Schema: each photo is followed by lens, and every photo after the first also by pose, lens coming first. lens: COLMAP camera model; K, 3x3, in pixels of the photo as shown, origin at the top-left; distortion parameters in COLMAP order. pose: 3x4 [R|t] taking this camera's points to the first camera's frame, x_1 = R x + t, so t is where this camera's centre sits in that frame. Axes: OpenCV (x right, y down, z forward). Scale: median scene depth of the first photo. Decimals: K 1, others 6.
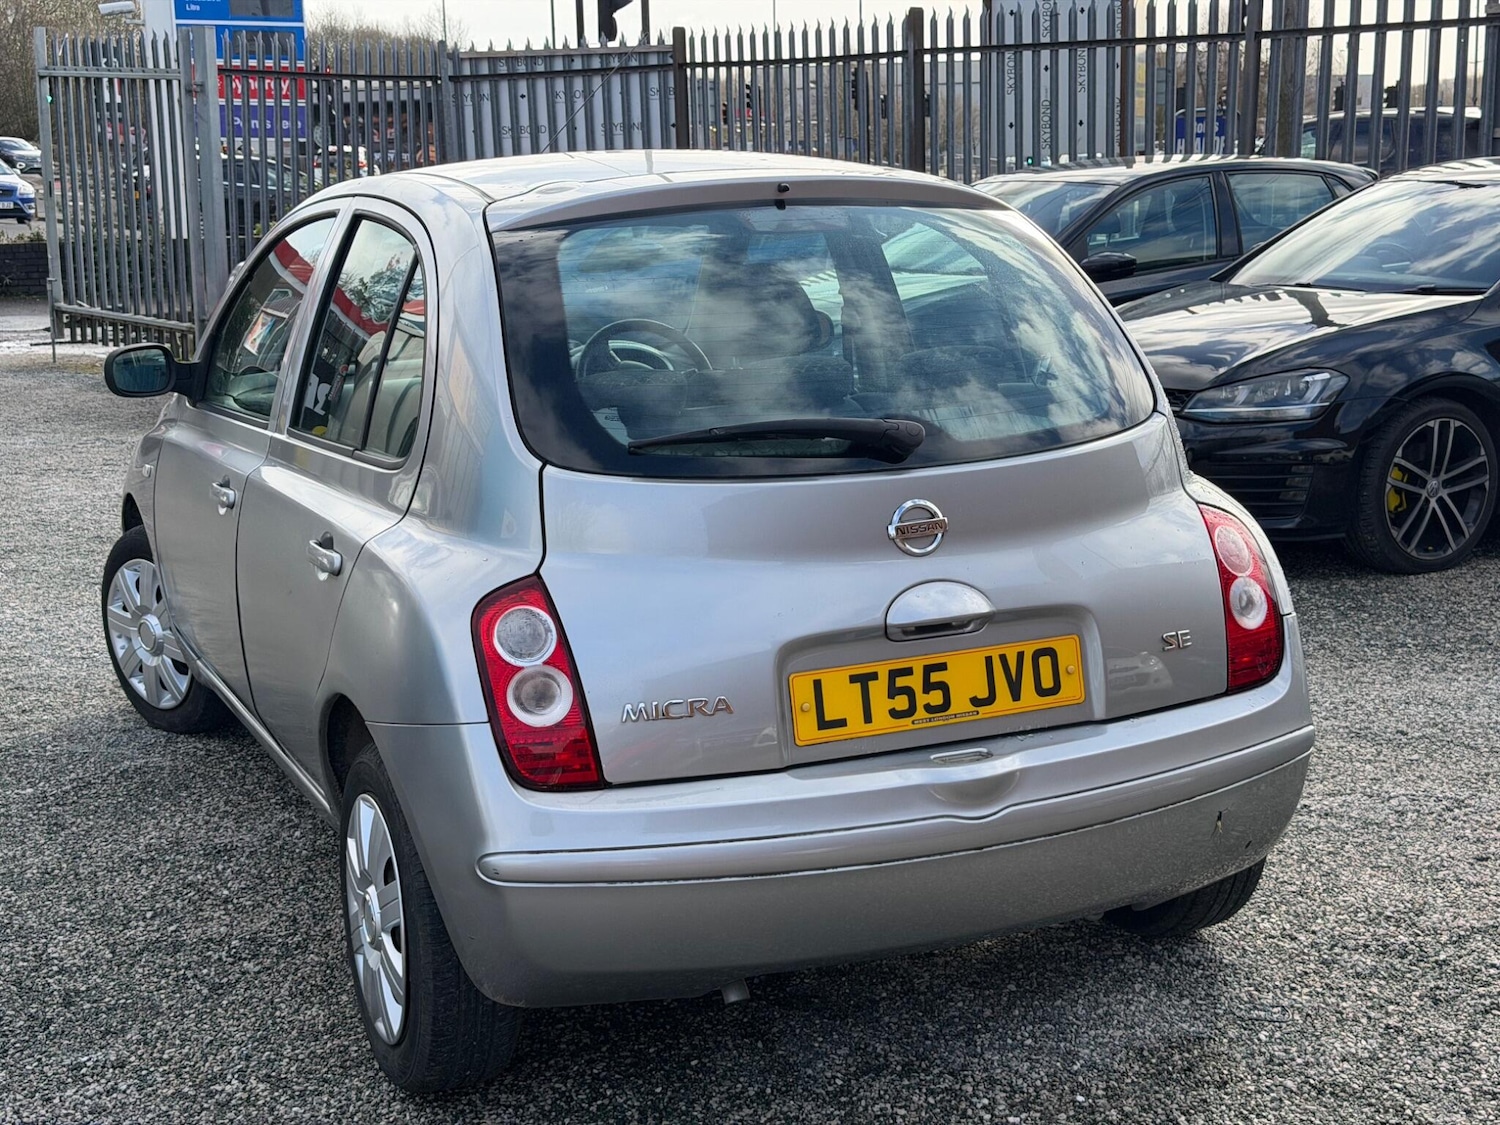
lens RADIAL K [[2039.6, 0, 750.0], [0, 2039.6, 562.5], [0, 0, 1]] dist [0.189002, -0.407509]
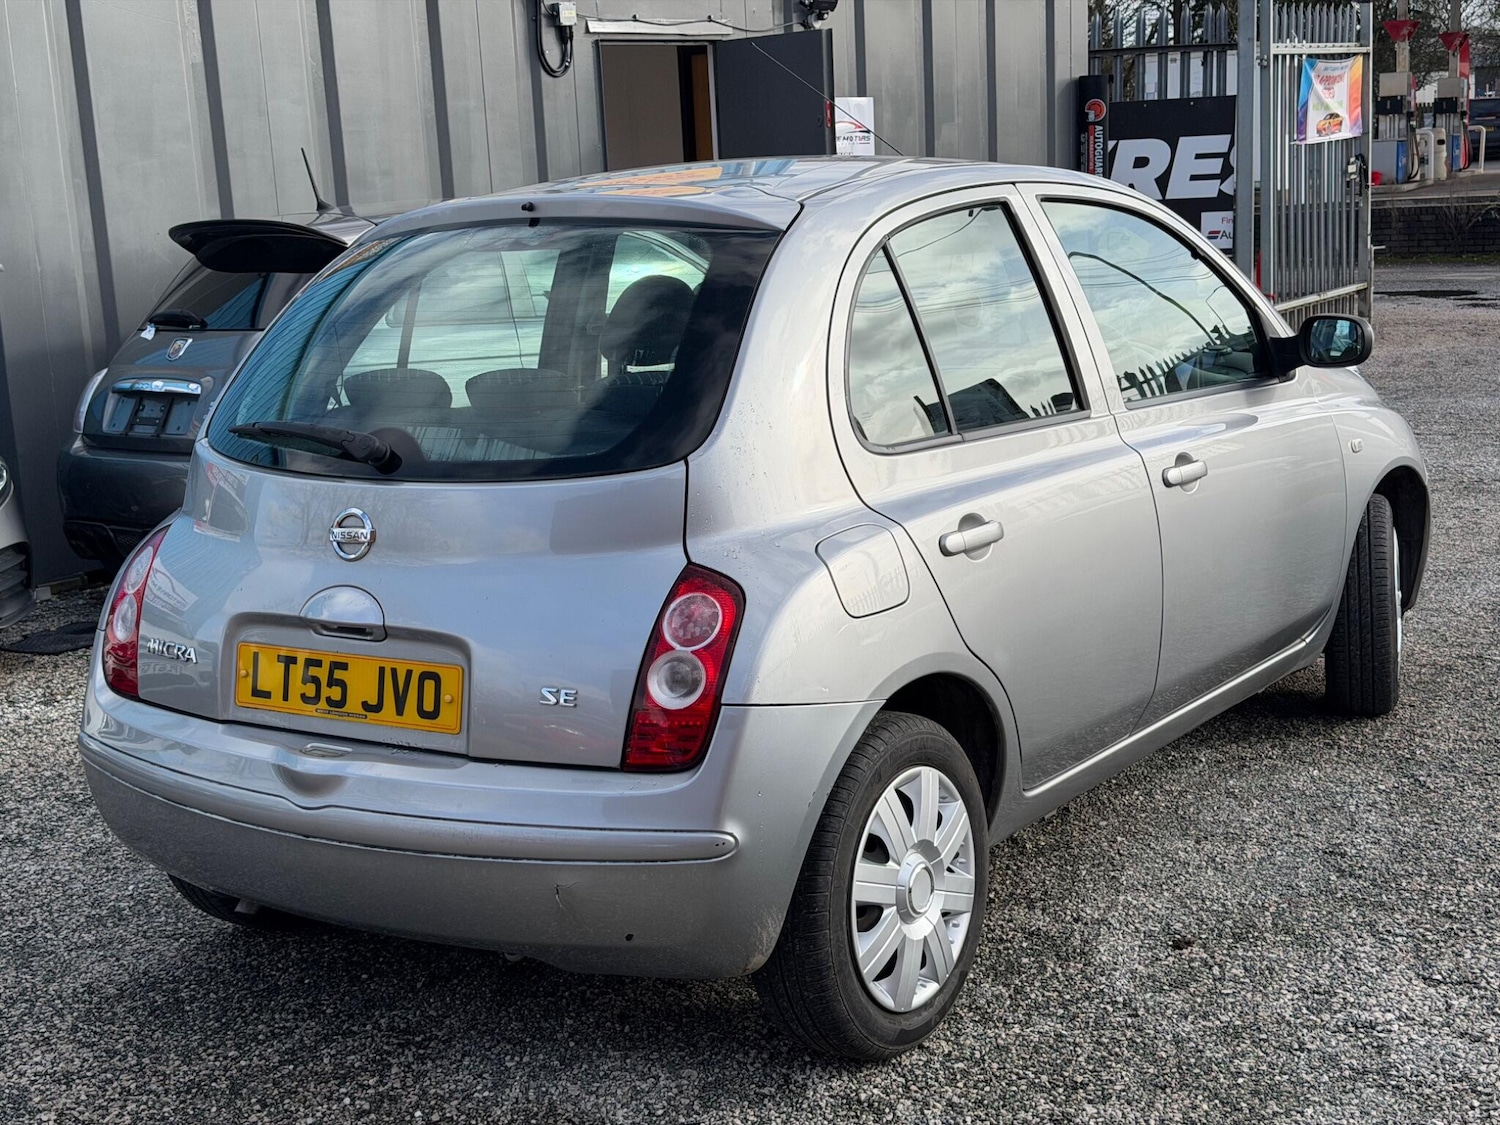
lens RADIAL K [[2039.6, 0, 750.0], [0, 2039.6, 562.5], [0, 0, 1]] dist [0.189002, -0.407509]
pose [[0.532691, 0.152849, -0.832393, 0.987262], [-0.126991, 0.986856, 0.099944, -0.123675], [0.836728, 0.052467, 0.545100, 0.531829]]
